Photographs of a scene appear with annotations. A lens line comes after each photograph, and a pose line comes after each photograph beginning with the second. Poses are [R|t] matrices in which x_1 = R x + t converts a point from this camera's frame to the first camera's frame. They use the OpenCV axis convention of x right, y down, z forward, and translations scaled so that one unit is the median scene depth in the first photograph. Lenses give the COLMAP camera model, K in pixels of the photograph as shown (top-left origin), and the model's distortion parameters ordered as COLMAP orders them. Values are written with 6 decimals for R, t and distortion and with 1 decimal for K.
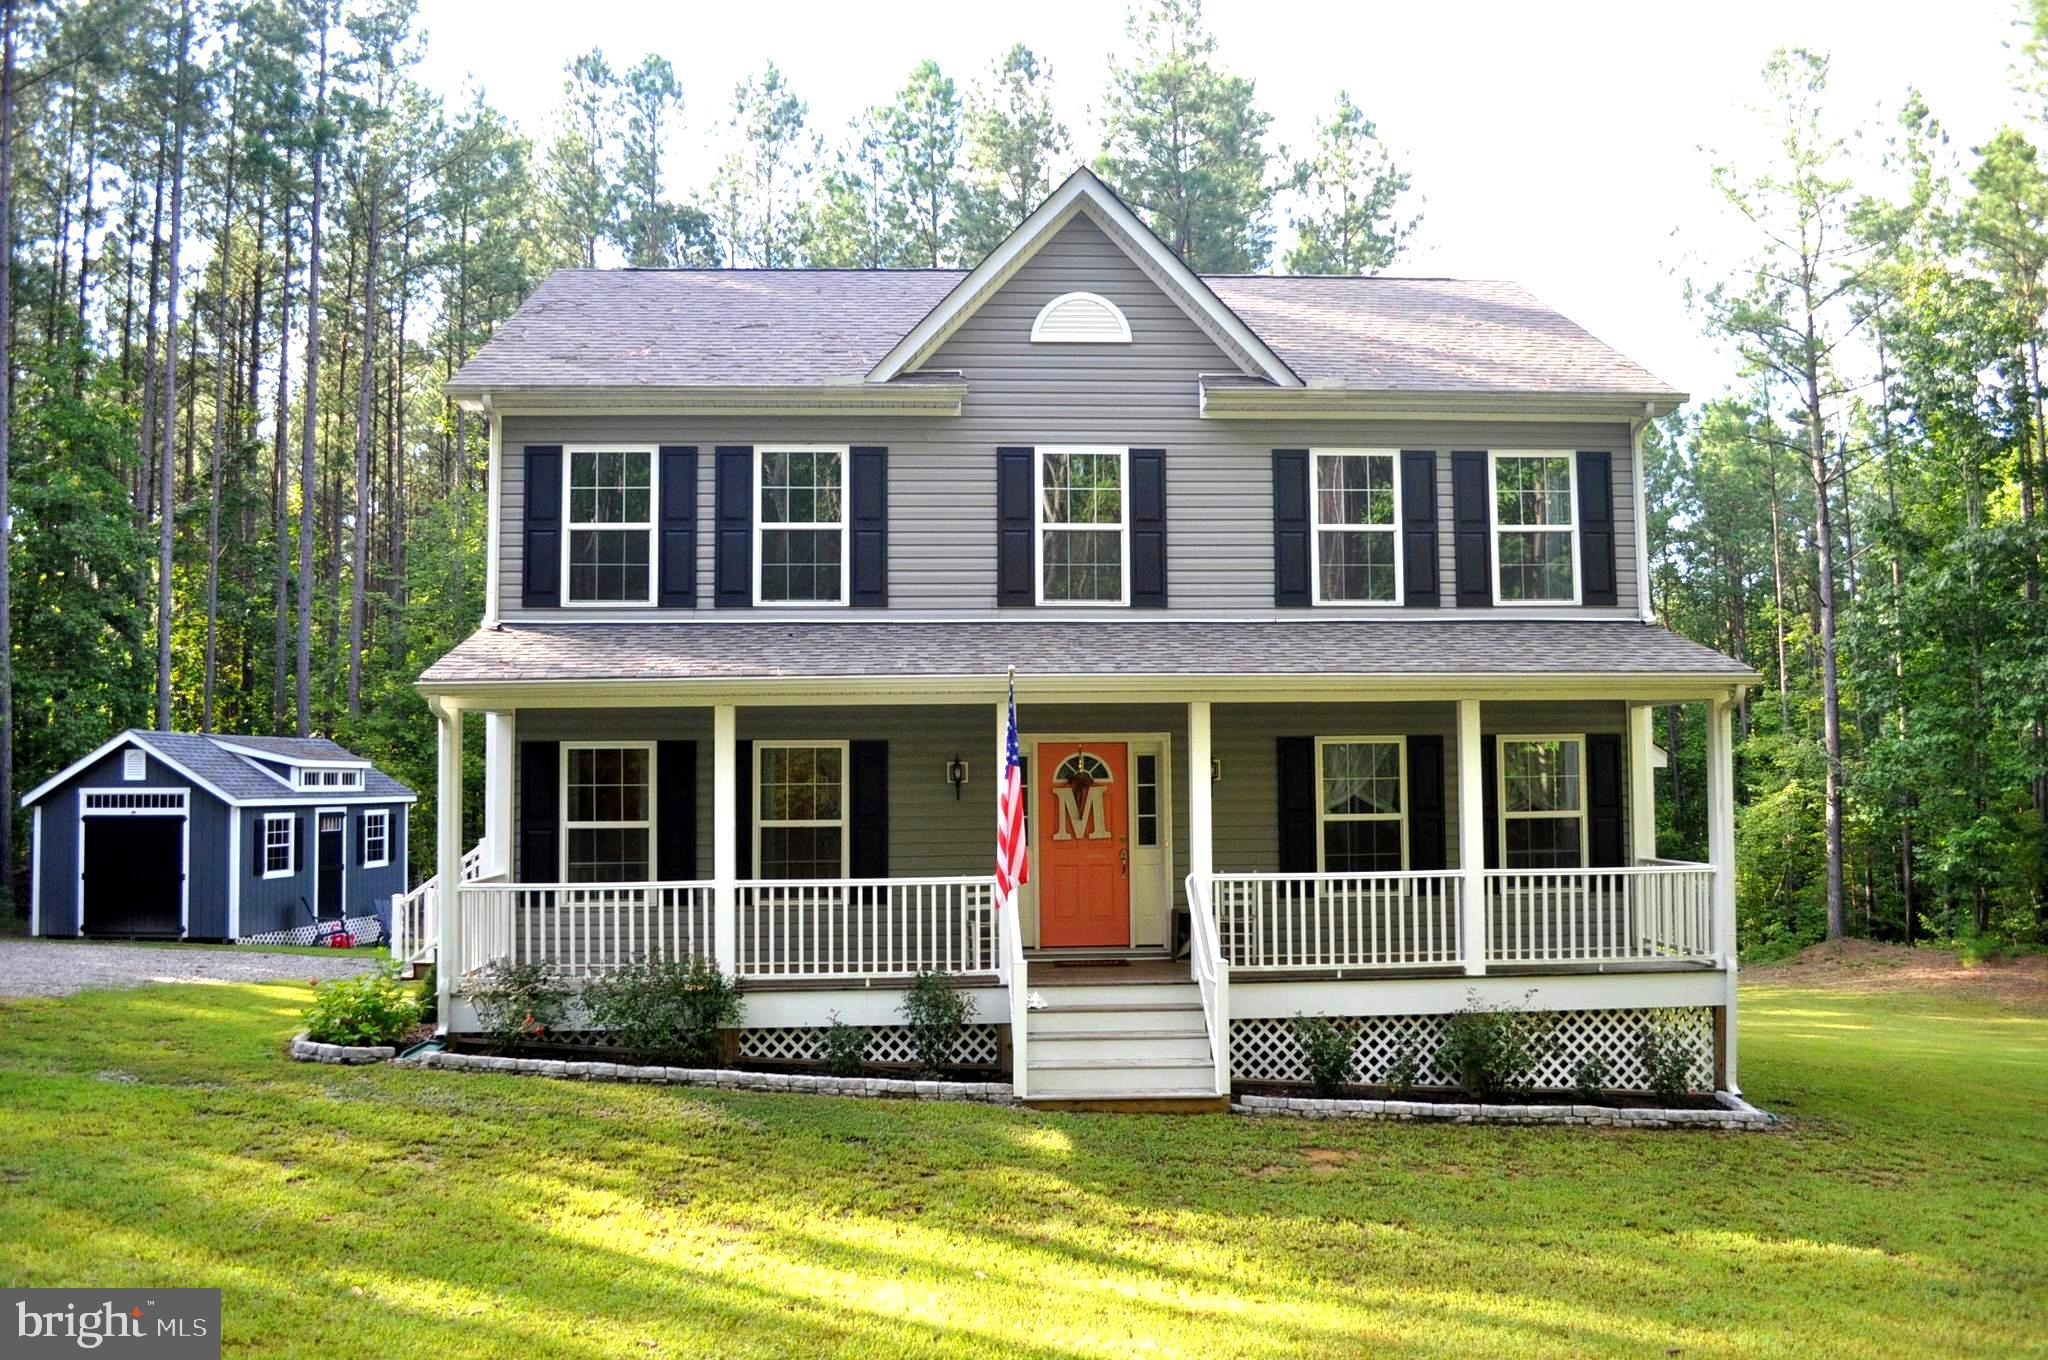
lens RADIAL K [[1709.1, 0, 1014.0], [0, 1709.1, 644.2], [0, 0, 1]] dist [-0.056632, -0.000184]
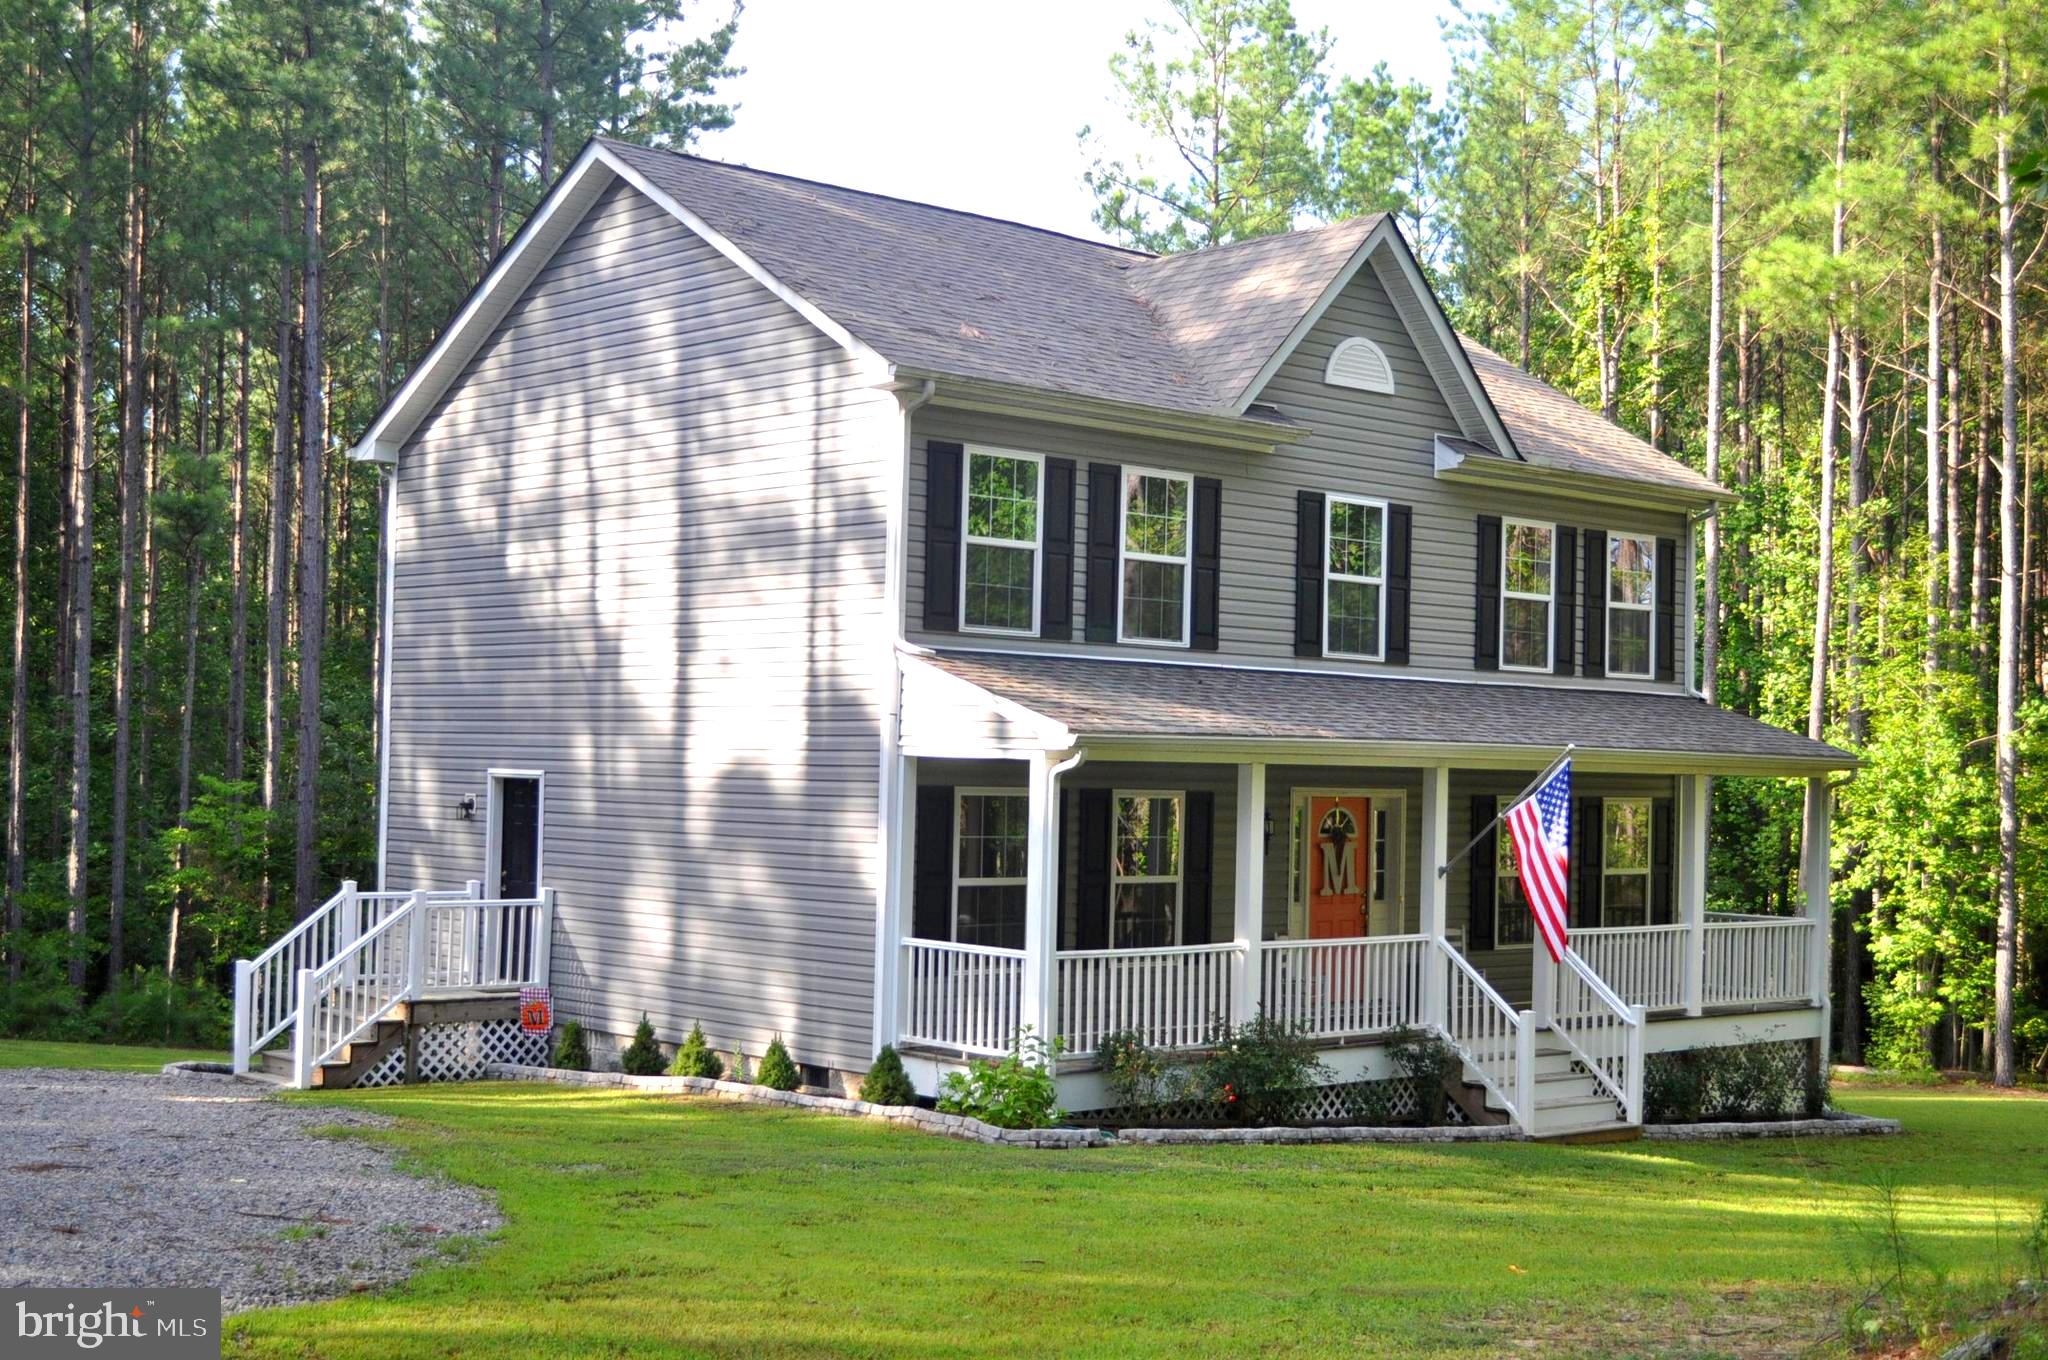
lens RADIAL K [[2583.1, 0, 1020.3], [0, 2583.1, 685.5], [0, 0, 1]] dist [0.022815, 0.000000]
pose [[0.788057, 0.045089, 0.613949, -1.021706], [-0.057986, 0.998317, 0.001113, 0.002056], [-0.612866, -0.036478, 0.789345, -0.056658]]
